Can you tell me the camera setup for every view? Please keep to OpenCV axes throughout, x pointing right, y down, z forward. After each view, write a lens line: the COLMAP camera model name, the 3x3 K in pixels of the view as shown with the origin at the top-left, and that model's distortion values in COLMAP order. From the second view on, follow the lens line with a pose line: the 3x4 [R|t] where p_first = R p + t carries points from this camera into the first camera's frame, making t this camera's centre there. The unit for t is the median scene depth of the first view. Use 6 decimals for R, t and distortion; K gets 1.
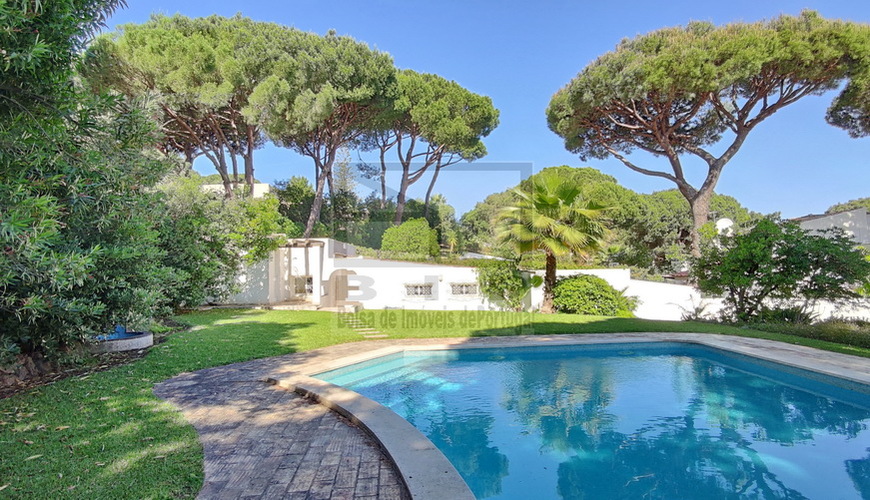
lens RADIAL K [[491.8, 0, 437.1], [0, 491.8, 249.8], [0, 0, 1]] dist [-0.009809, 0.028965]
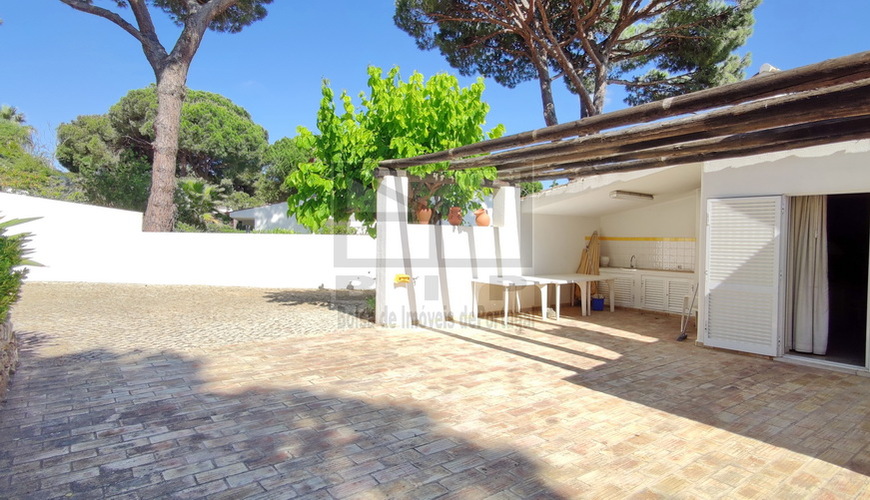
lens RADIAL K [[491.8, 0, 437.1], [0, 491.8, 249.8], [0, 0, 1]] dist [-0.009809, 0.028965]
pose [[0.849613, 0.011599, 0.527278, 0.638076], [-0.045251, 0.997675, 0.050966, 0.088180], [-0.525461, -0.067161, 0.848163, 0.402619]]
